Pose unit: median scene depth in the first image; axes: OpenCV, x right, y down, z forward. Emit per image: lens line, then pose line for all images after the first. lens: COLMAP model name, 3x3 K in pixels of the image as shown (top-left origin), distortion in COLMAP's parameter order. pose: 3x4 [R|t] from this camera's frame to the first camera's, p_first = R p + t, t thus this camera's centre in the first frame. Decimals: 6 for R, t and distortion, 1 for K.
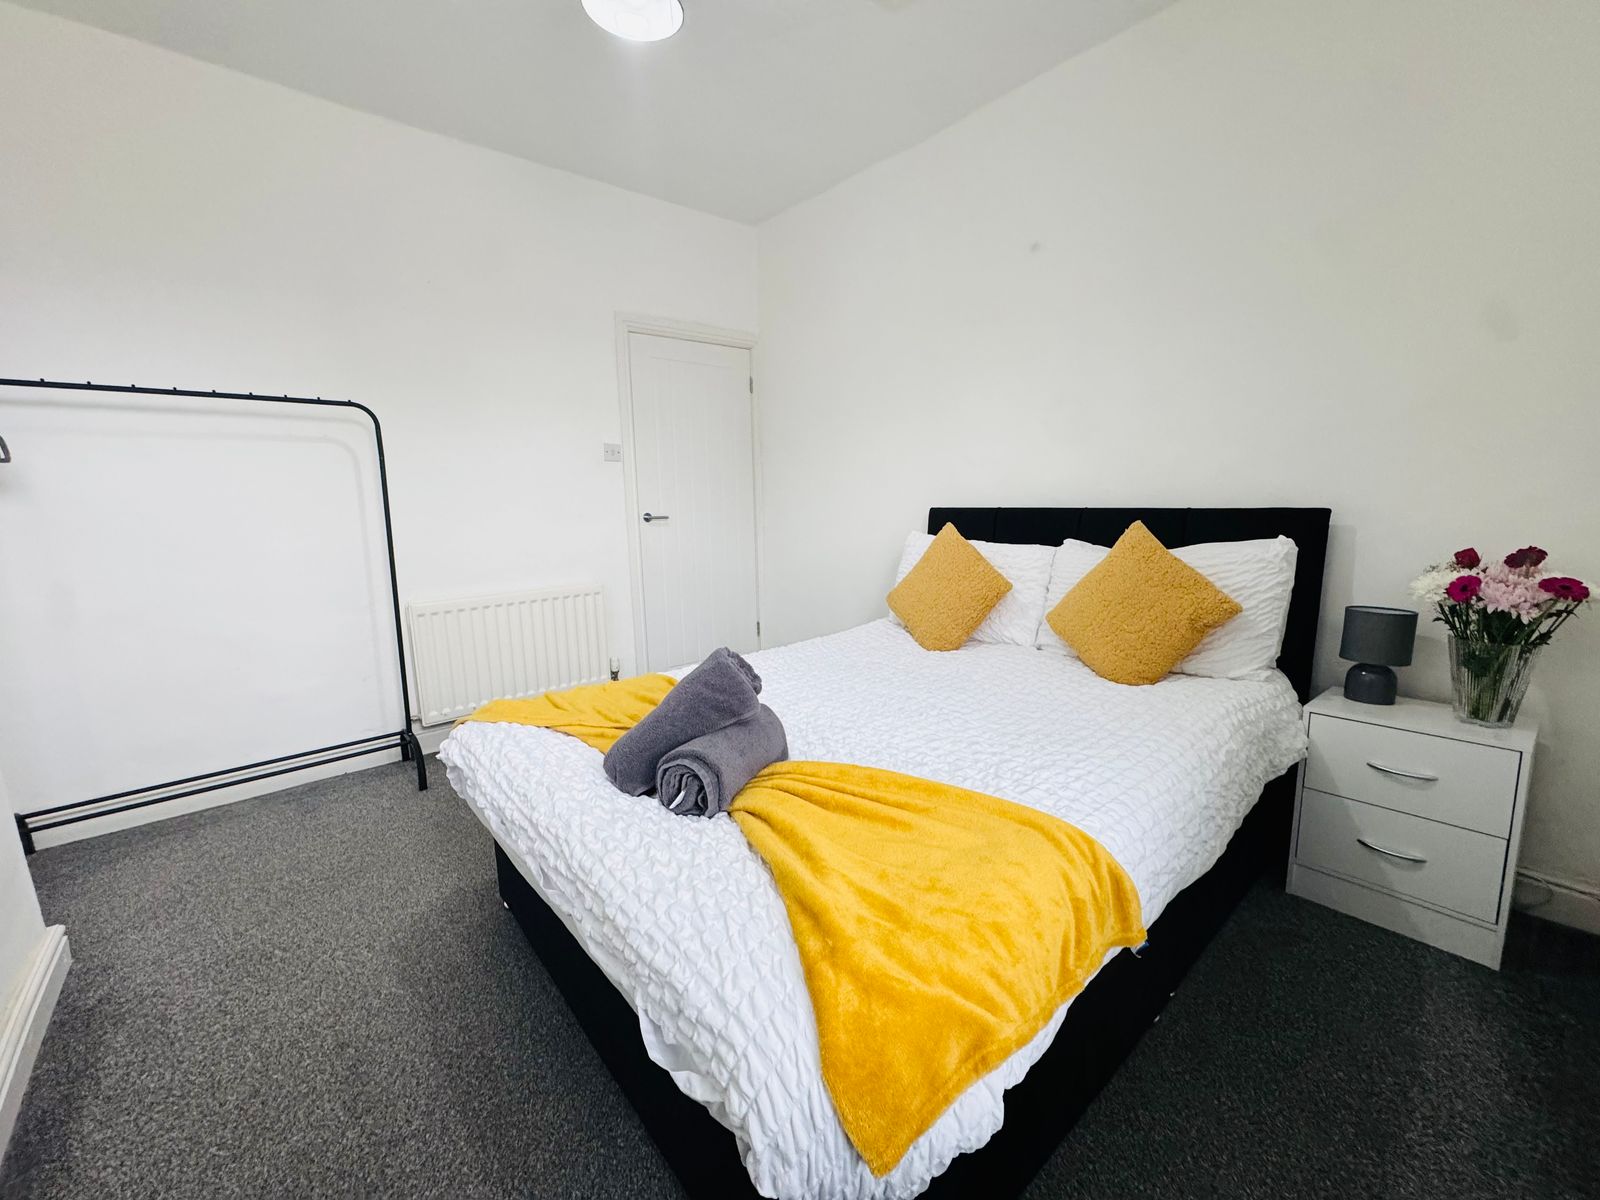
lens RADIAL K [[636.8, 0, 800.0], [0, 636.8, 600.0], [0, 0, 1]] dist [-0.001721, 0.000026]
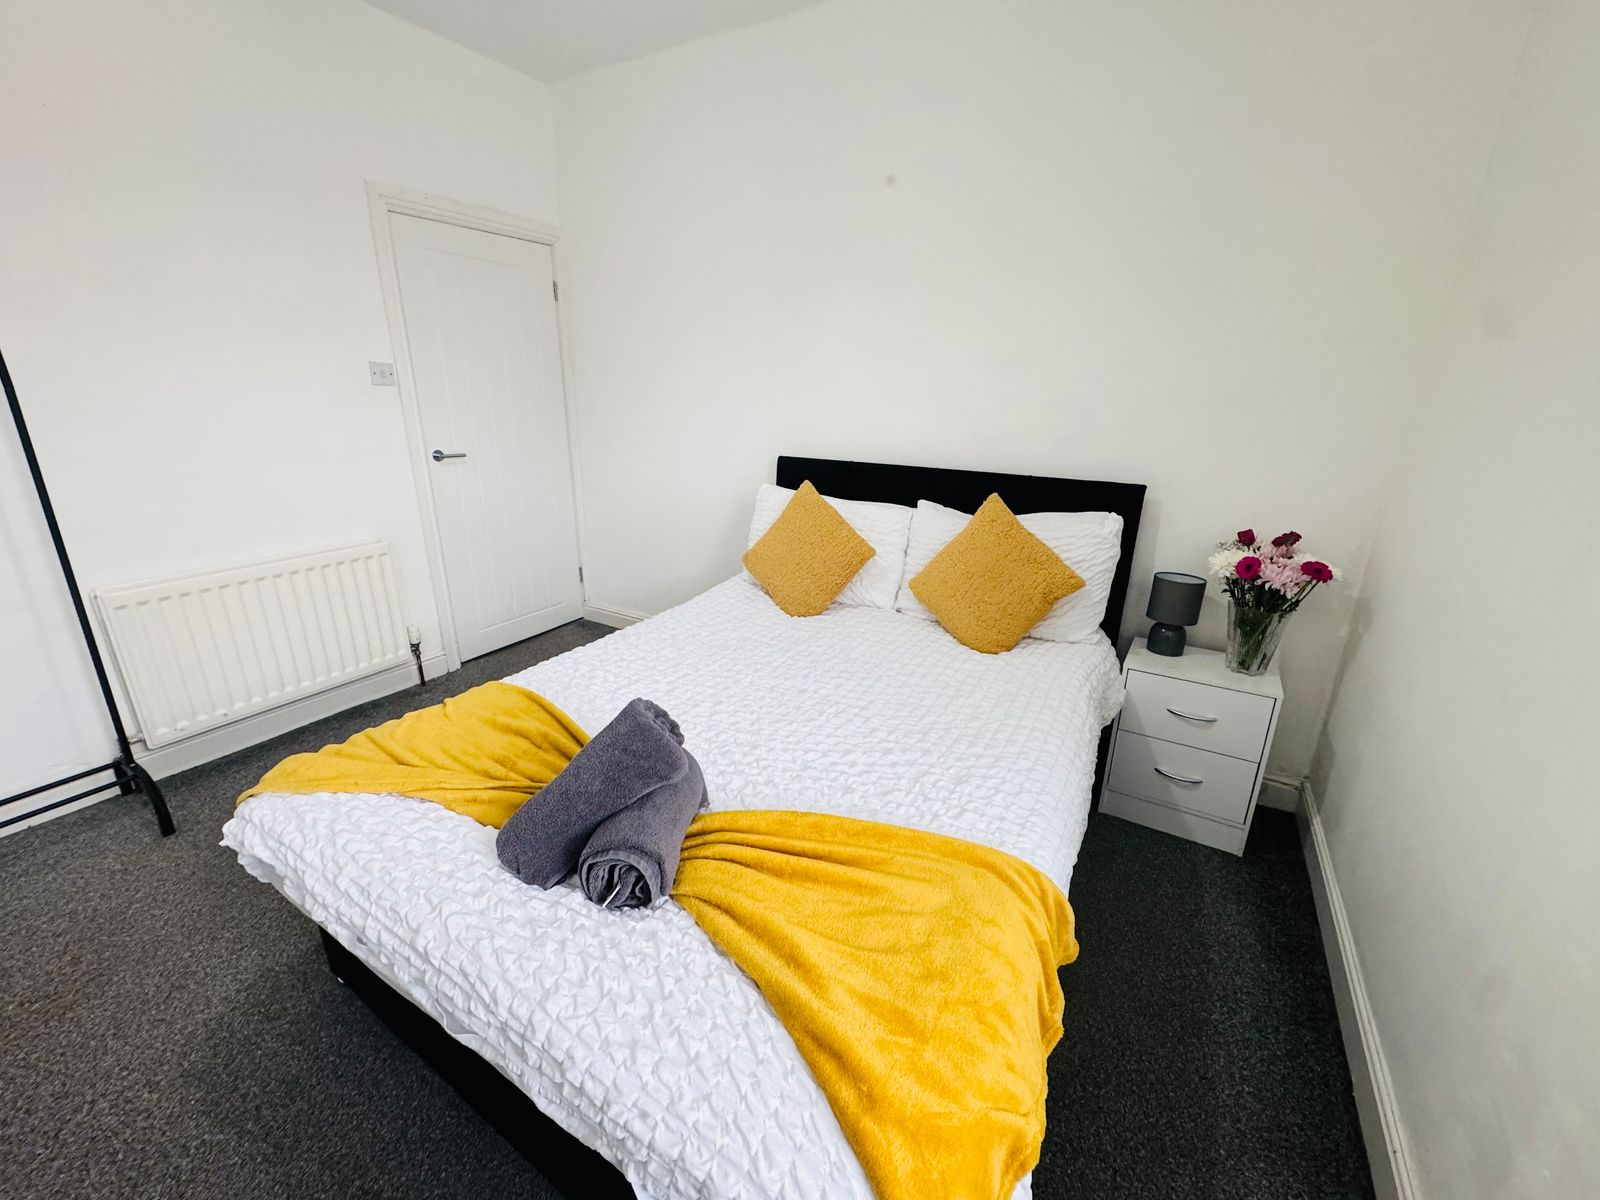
lens RADIAL K [[636.8, 0, 800.0], [0, 636.8, 600.0], [0, 0, 1]] dist [-0.001721, 0.000026]
pose [[0.949093, -0.062127, 0.308807, -0.145822], [0.013508, 0.987482, 0.157150, -0.163498], [-0.314705, -0.144979, 0.938052, 0.128189]]
